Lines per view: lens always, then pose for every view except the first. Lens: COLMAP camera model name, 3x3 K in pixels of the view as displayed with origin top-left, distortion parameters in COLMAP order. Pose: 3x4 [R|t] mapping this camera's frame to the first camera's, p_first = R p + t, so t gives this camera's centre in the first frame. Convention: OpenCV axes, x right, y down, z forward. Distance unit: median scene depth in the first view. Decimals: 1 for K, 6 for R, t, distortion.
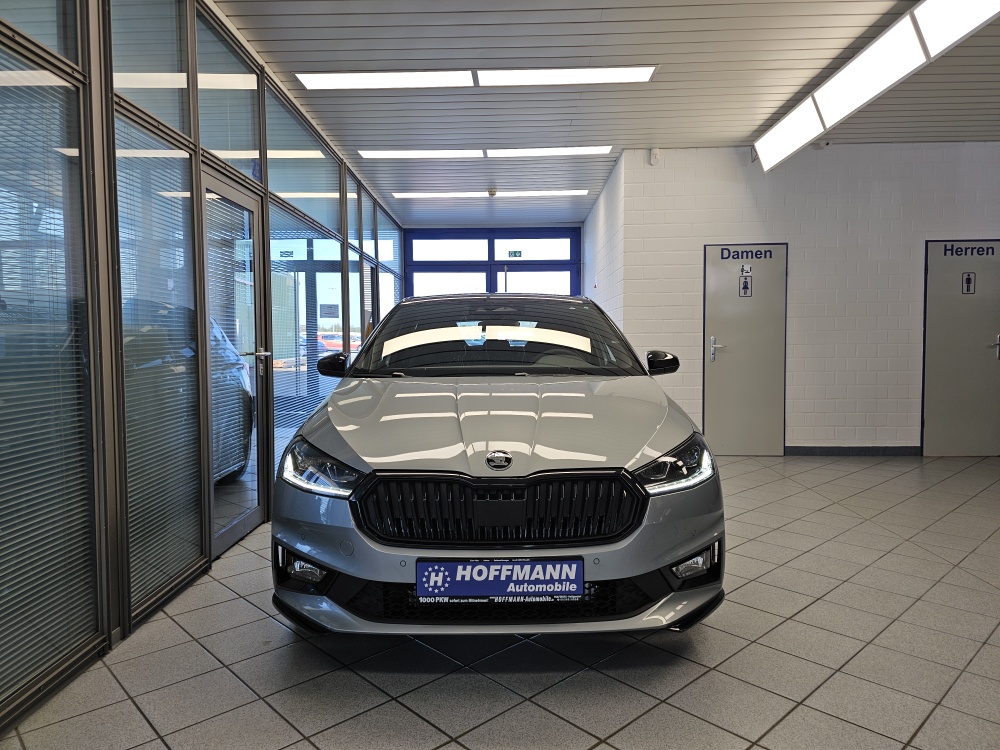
lens RADIAL K [[675.8, 0, 502.9], [0, 675.8, 371.9], [0, 0, 1]] dist [0.051800, -0.046092]
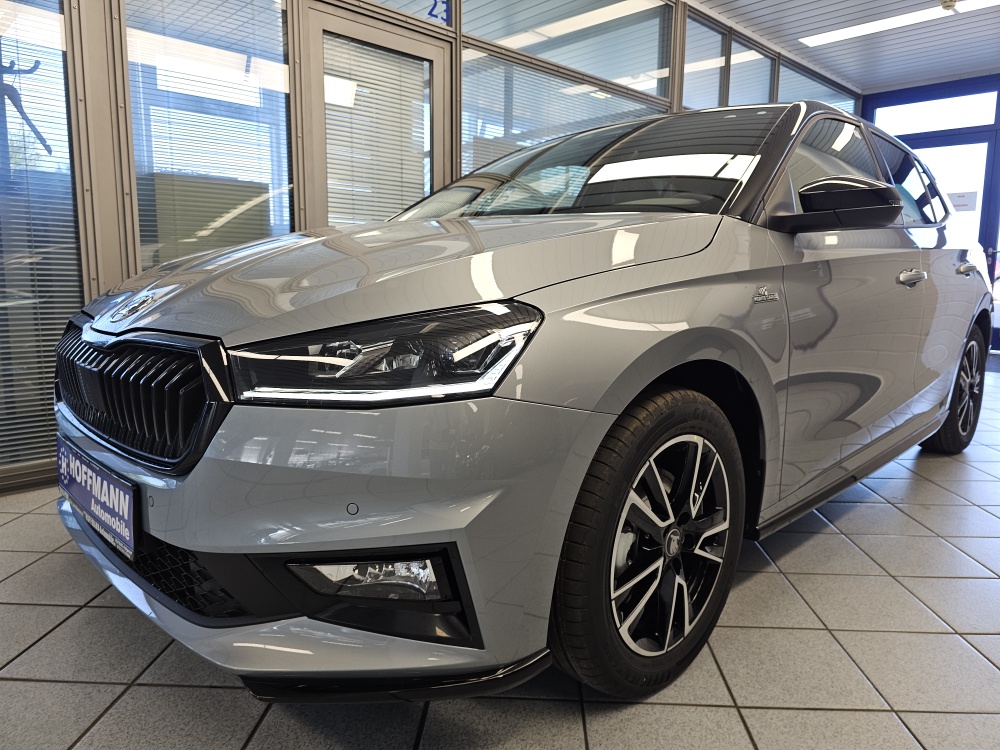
lens RADIAL K [[675.8, 0, 506.7], [0, 675.8, 367.5], [0, 0, 1]] dist [0.051800, -0.046092]
pose [[0.695759, 0.118922, -0.708362, 0.189416], [-0.052829, 0.992000, 0.114651, 0.026227], [0.716330, -0.042348, 0.696476, 0.223277]]
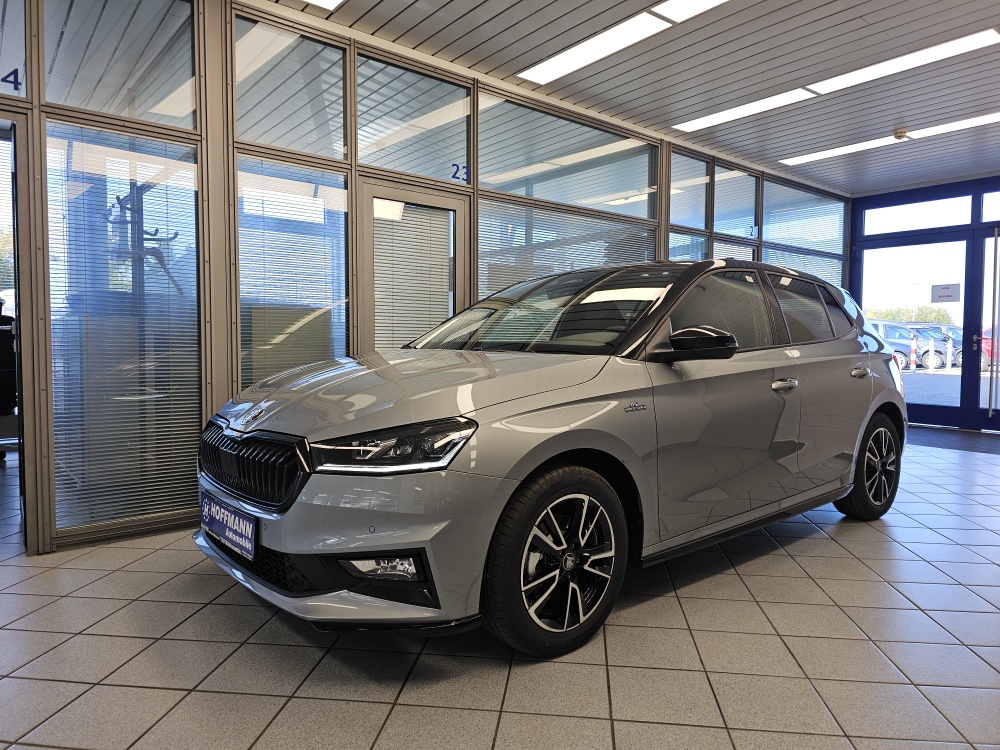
lens RADIAL K [[675.8, 0, 499.5], [0, 675.8, 370.2], [0, 0, 1]] dist [0.051800, -0.046092]
pose [[0.635287, 0.045410, -0.770940, 0.295139], [-0.047943, 0.998663, 0.019316, 0.005181], [0.770787, 0.024690, 0.636615, 0.169687]]
